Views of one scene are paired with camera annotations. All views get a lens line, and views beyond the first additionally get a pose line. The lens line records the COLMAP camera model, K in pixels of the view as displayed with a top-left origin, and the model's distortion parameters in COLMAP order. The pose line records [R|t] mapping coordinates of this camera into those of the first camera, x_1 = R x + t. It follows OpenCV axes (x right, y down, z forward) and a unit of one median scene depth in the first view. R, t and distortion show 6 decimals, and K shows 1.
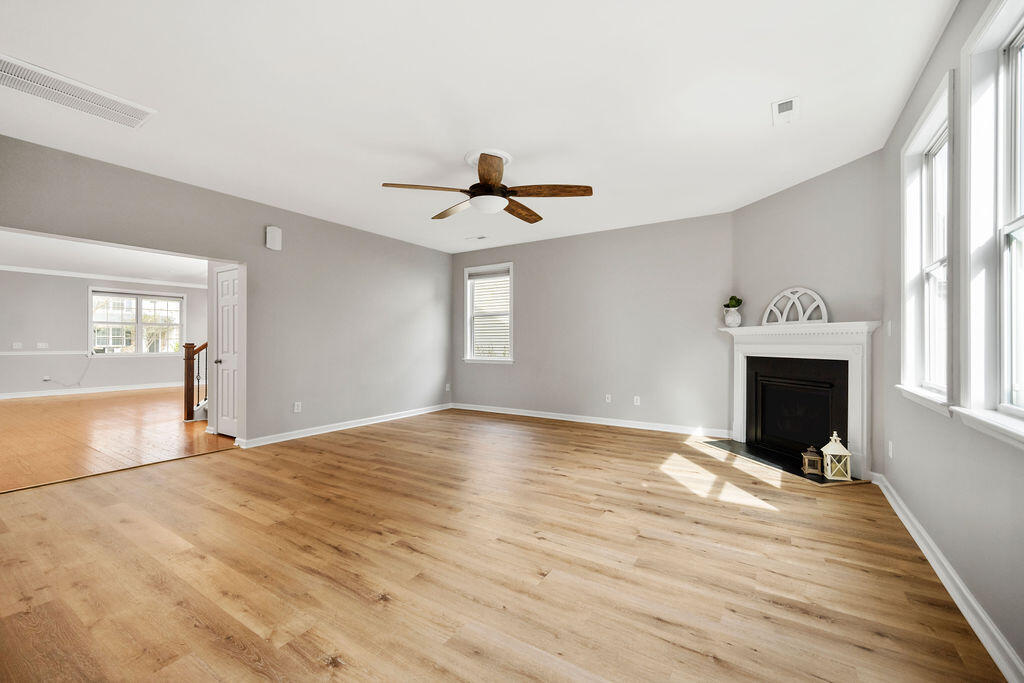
lens RADIAL K [[416.2, 0, 512.0], [0, 416.2, 341.5], [0, 0, 1]] dist [0.001000, 0.000061]
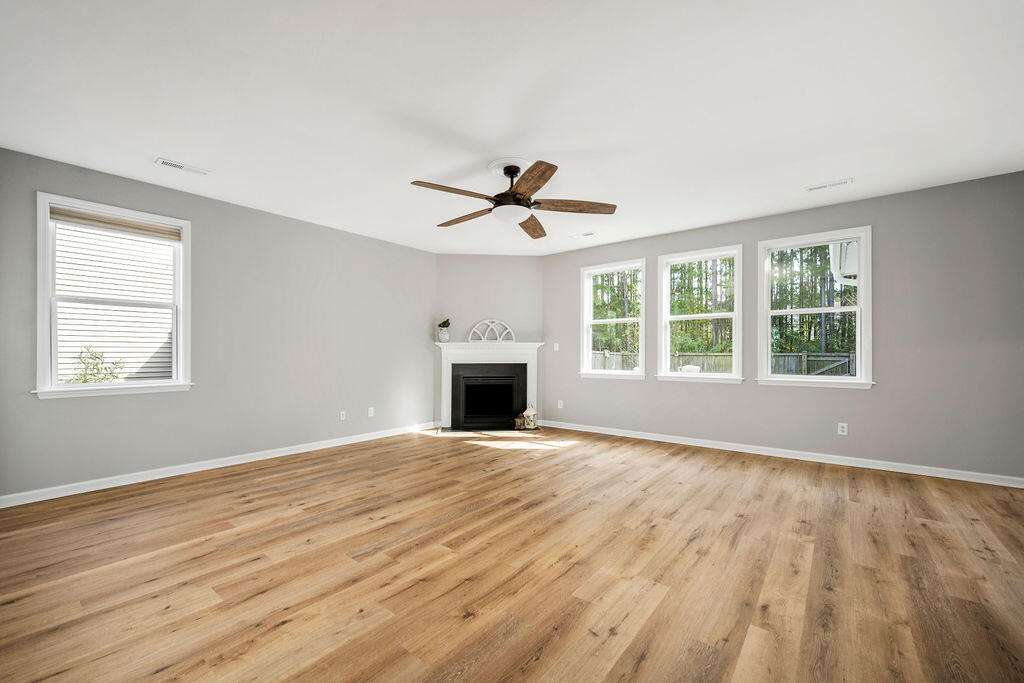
lens RADIAL K [[409.6, 0, 510.0], [0, 409.6, 347.0], [0, 0, 1]] dist [-0.000133, -0.000078]
pose [[0.108828, 0.015373, 0.993942, -1.006218], [-0.001407, 0.999882, -0.015311, 0.001460], [-0.994060, 0.000268, 0.108836, 0.876622]]
